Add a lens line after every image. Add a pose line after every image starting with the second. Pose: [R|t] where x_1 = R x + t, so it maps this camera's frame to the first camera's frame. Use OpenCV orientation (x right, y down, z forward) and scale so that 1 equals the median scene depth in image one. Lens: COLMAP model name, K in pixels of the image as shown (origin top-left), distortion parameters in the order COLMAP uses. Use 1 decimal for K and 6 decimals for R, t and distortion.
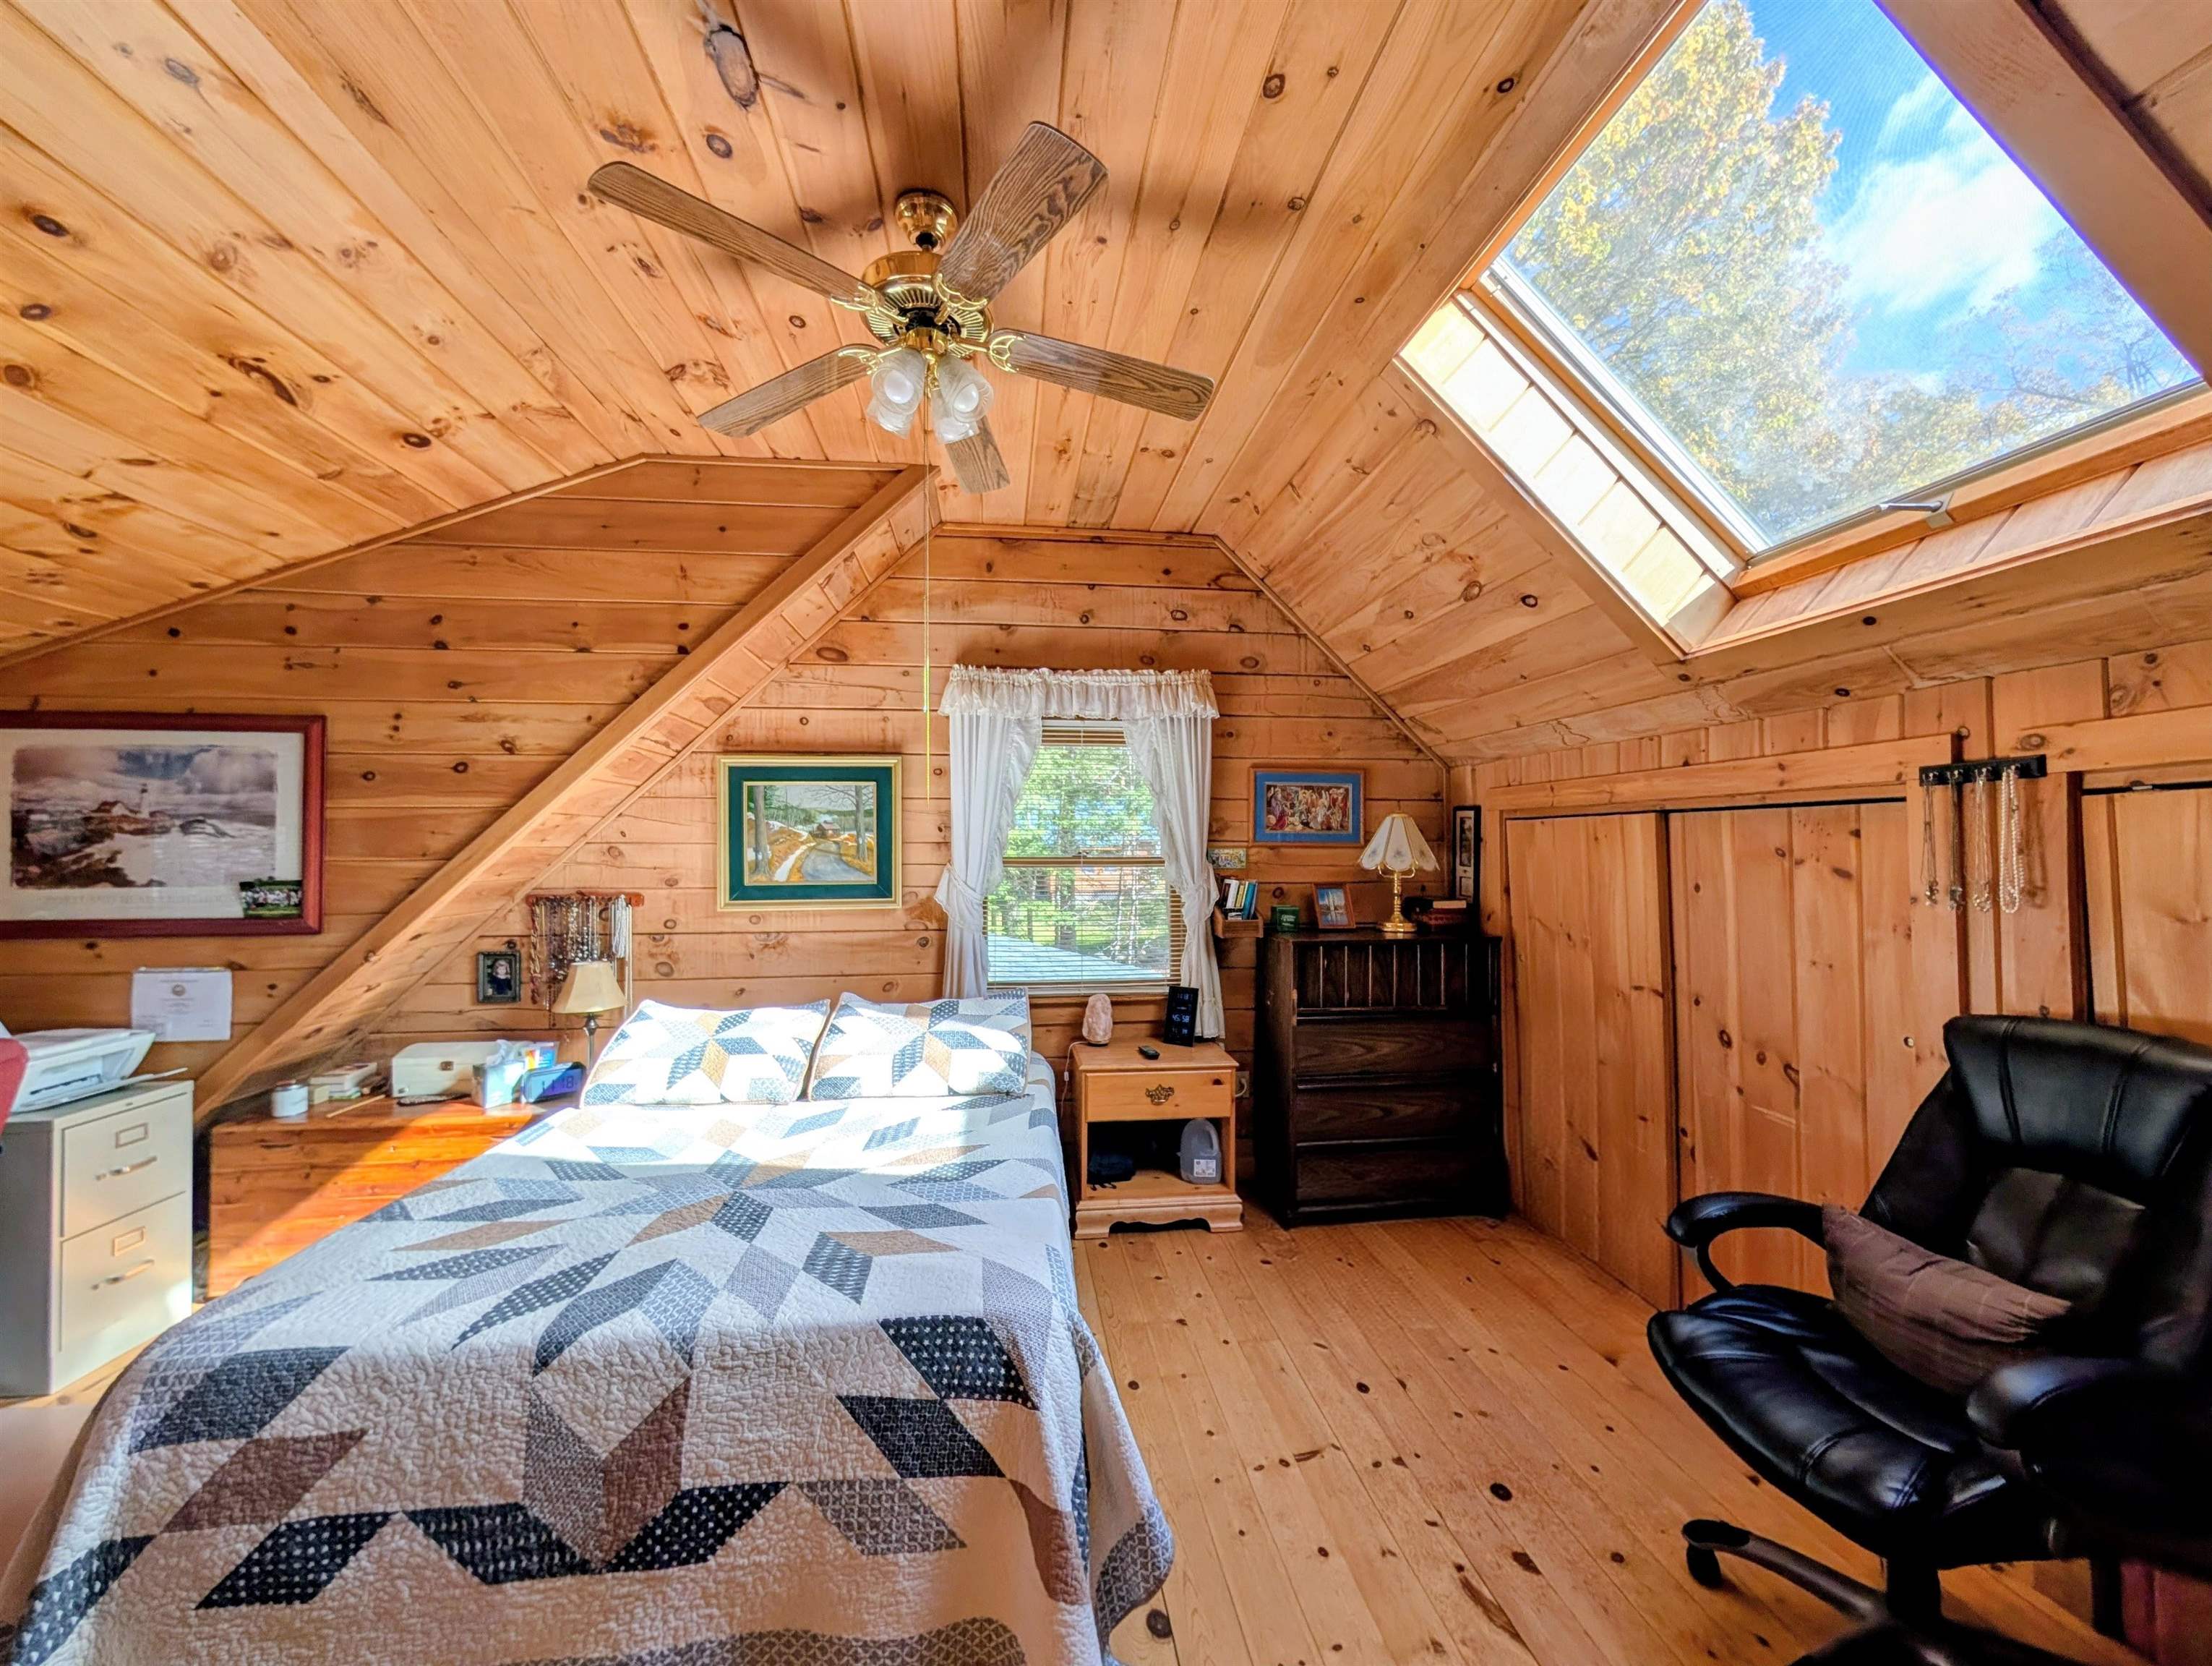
lens RADIAL K [[841.7, 0, 1102.5], [0, 841.7, 836.3], [0, 0, 1]] dist [-0.000634, 0.000439]
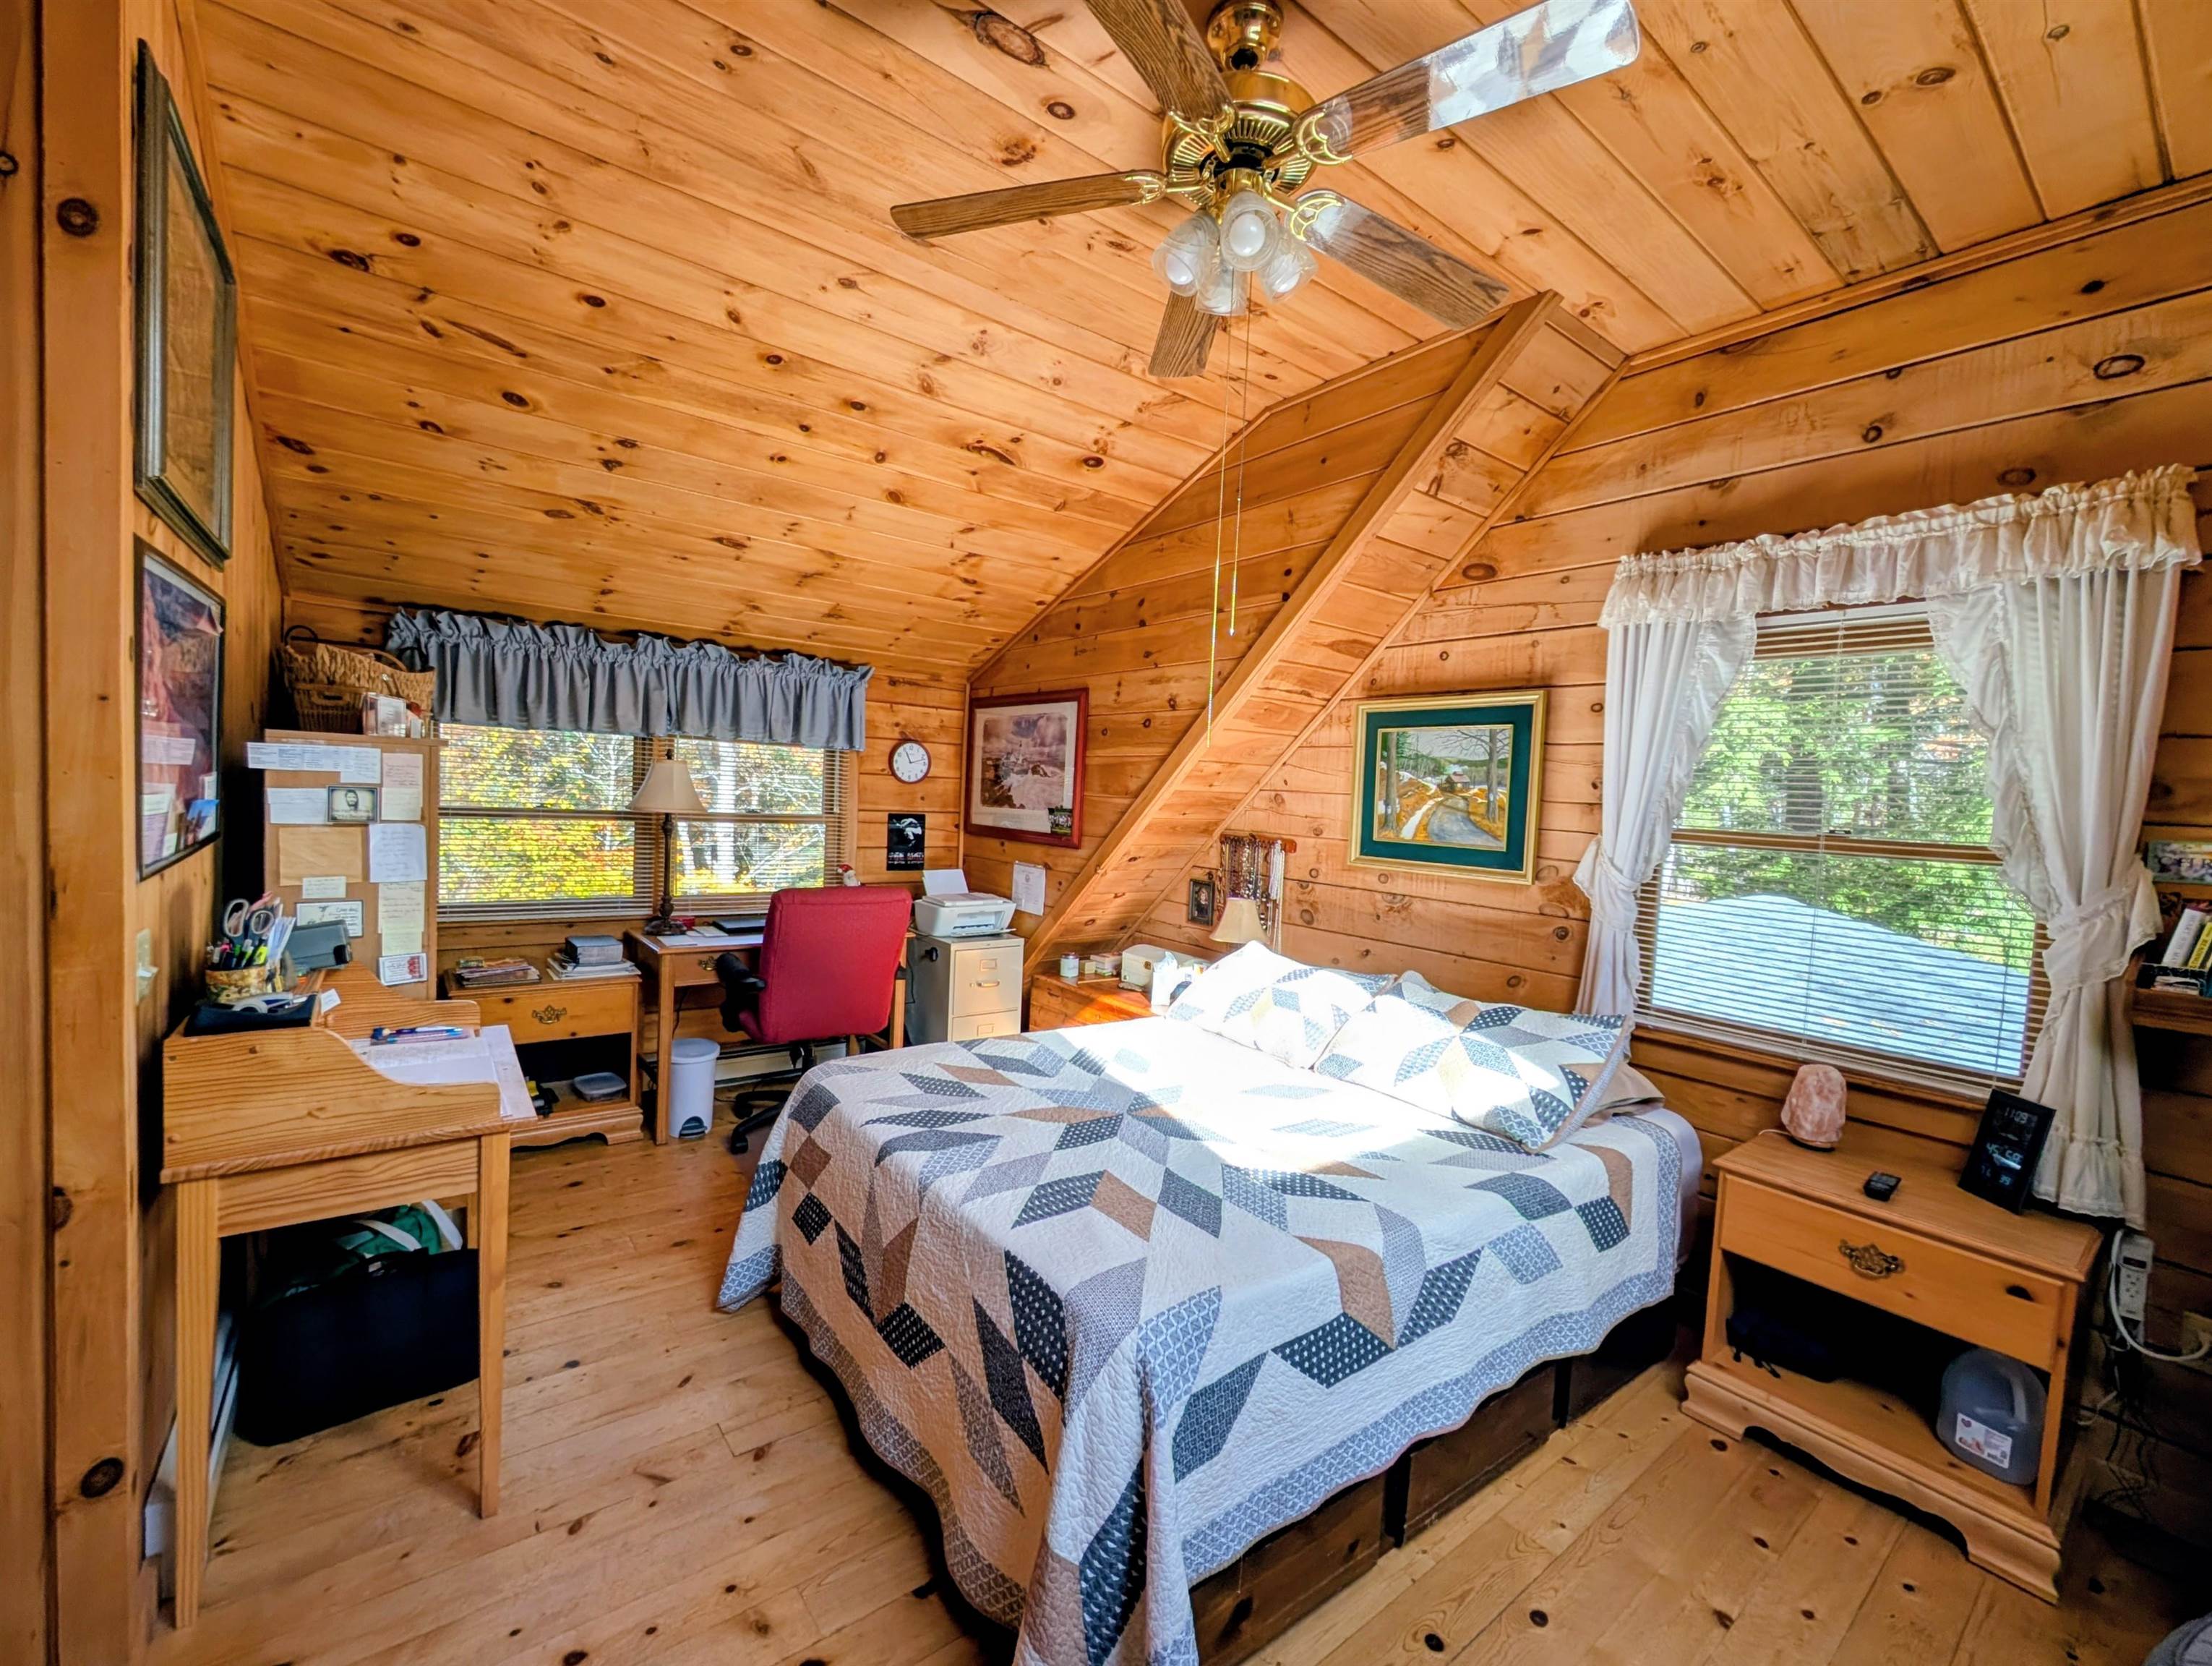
lens RADIAL K [[918.0, 0, 1100.7], [0, 918.0, 837.8], [0, 0, 1]] dist [0.000143, 0.000483]
pose [[0.505770, 0.072822, -0.859589, 0.305077], [-0.036318, 0.997345, 0.063124, 0.002372], [0.861904, -0.000708, 0.507072, 0.231160]]
